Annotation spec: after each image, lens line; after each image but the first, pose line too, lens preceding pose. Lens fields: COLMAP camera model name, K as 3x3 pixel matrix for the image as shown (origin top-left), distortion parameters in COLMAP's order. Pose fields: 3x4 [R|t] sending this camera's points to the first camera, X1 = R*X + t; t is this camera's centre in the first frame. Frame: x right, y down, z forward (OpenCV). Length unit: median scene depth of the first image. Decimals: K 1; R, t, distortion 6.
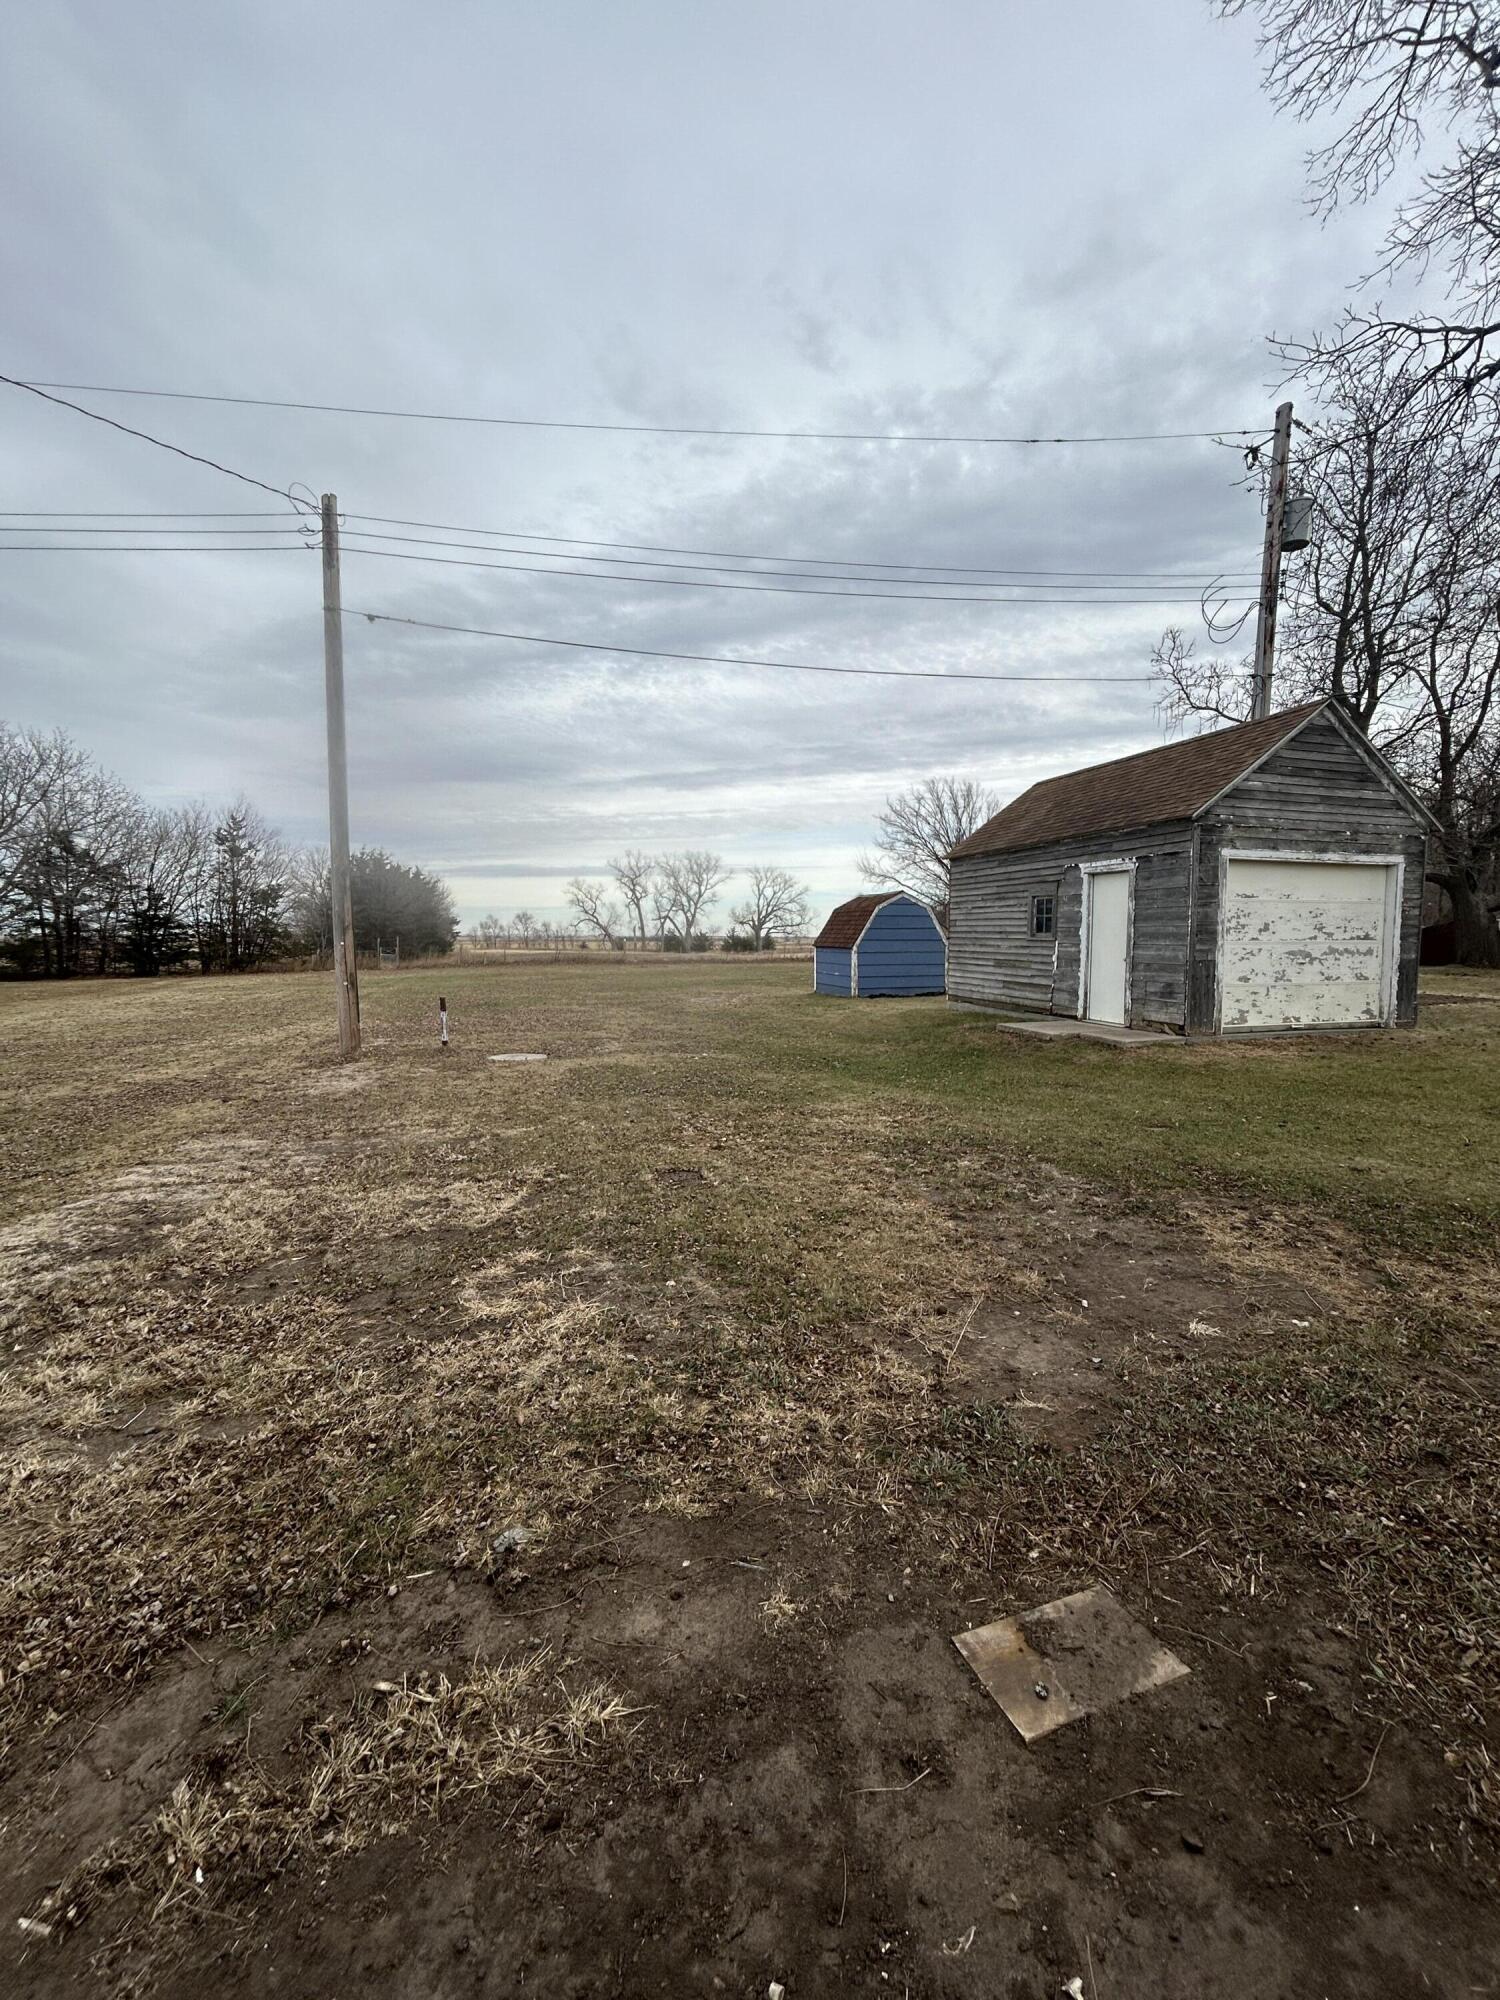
lens RADIAL K [[806.7, 0, 740.1], [0, 806.7, 981.1], [0, 0, 1]] dist [-0.000901, 0.000464]
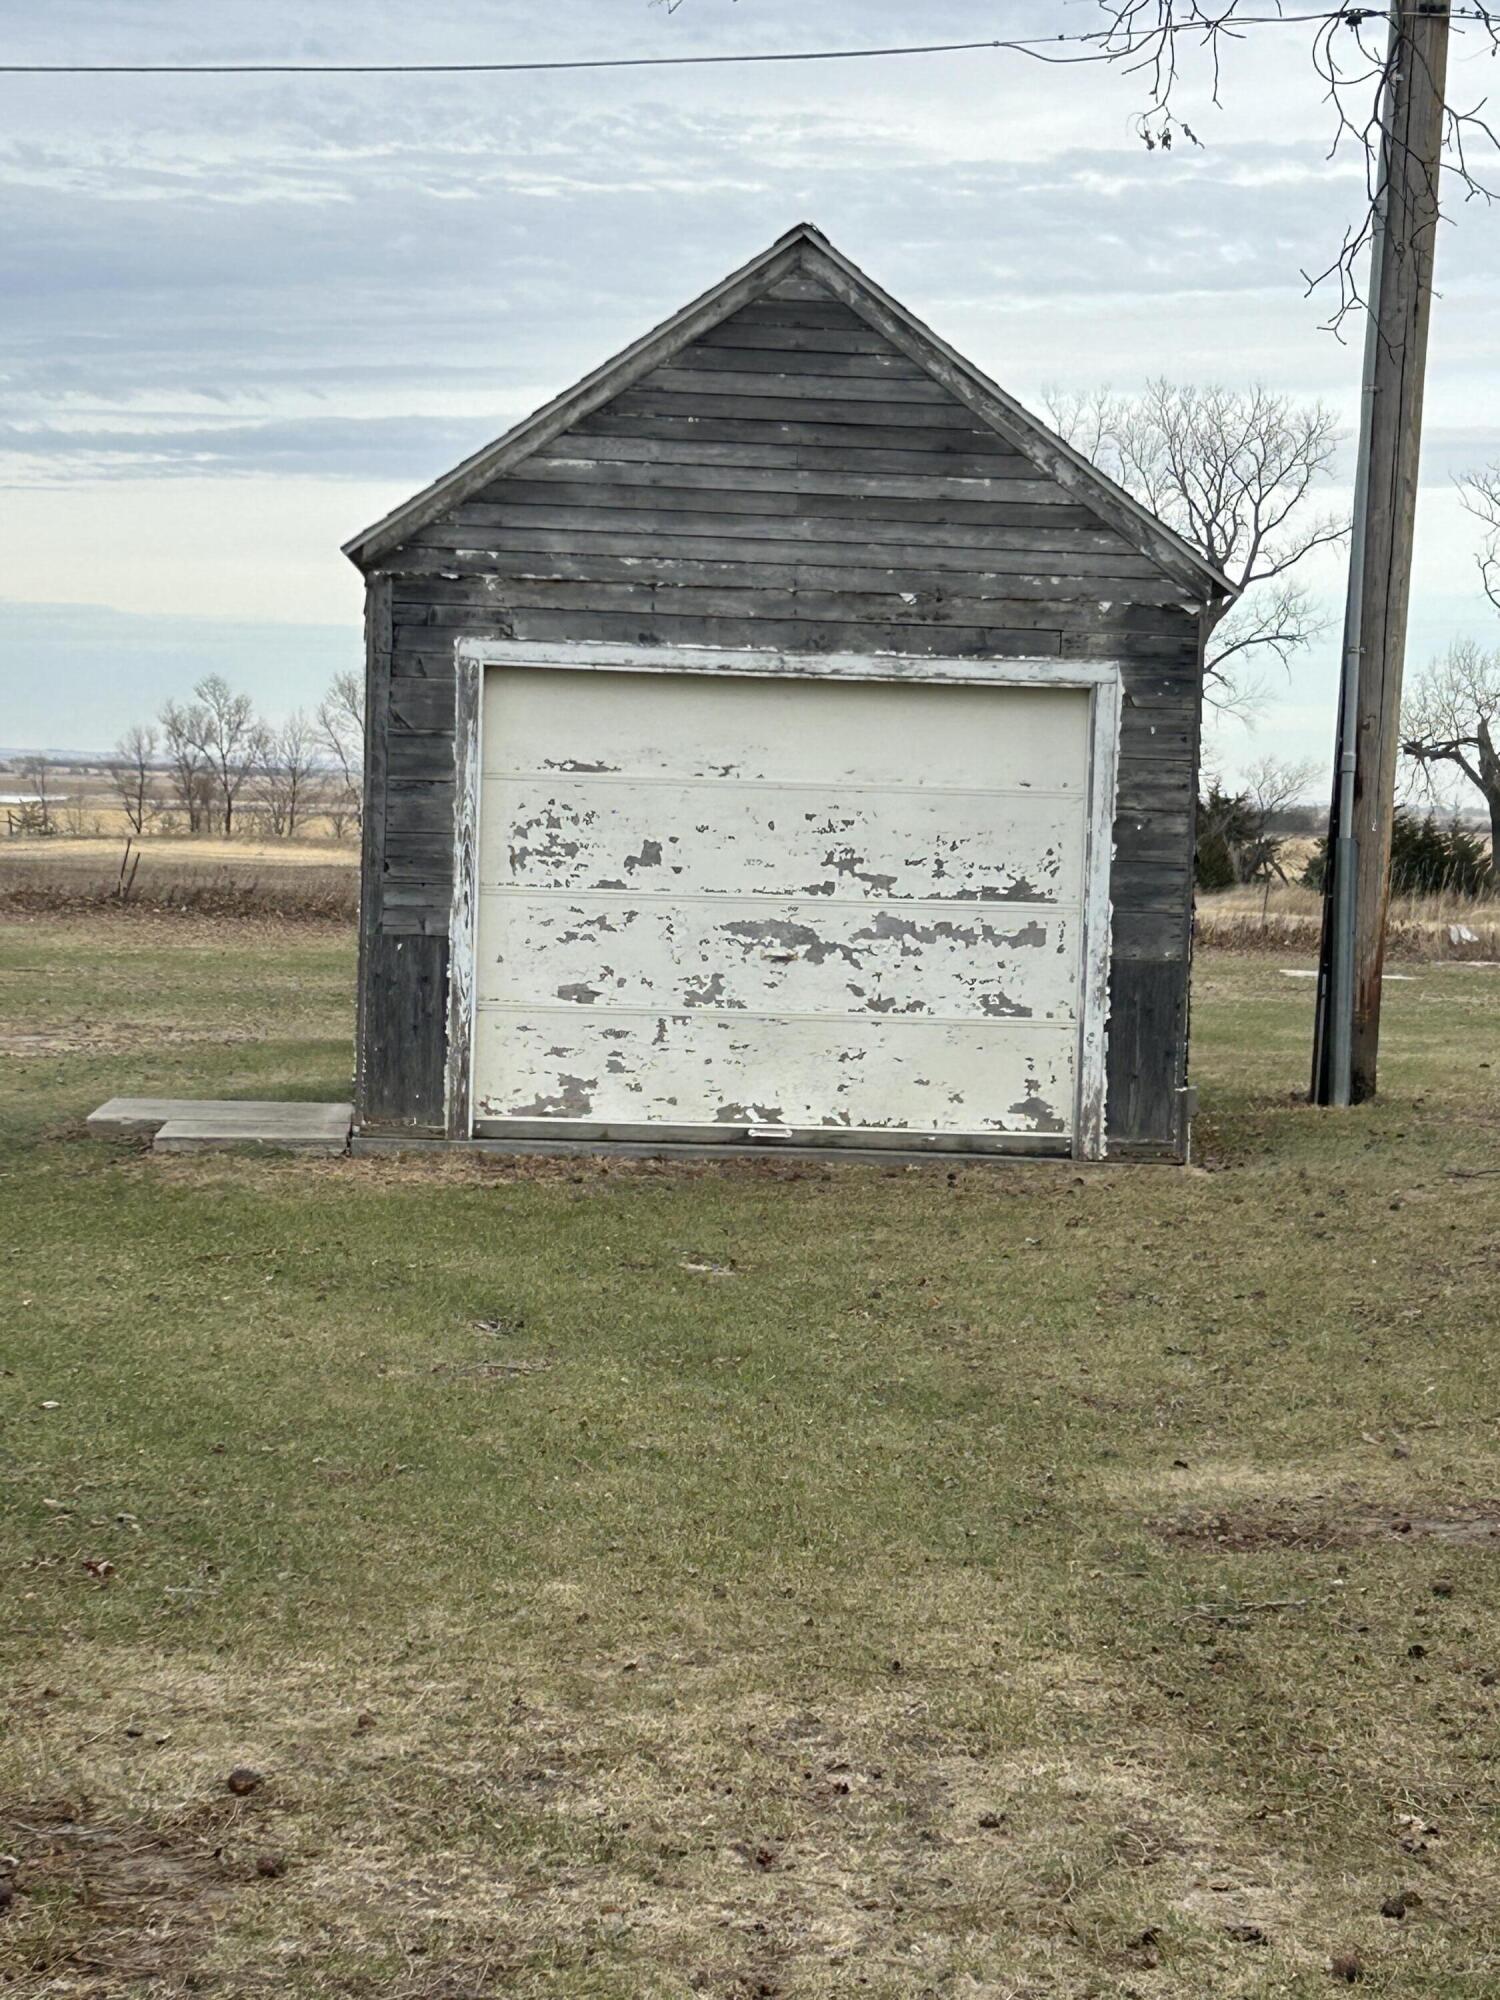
lens RADIAL K [[4298.9, 0, 750.7], [0, 4298.9, 999.6], [0, 0, 1]] dist [0.192631, 0.000000]
pose [[0.969816, 0.045132, -0.239626, 1.151395], [-0.046826, 0.998902, -0.001375, -0.000487], [0.239301, 0.012554, 0.970864, -0.859837]]
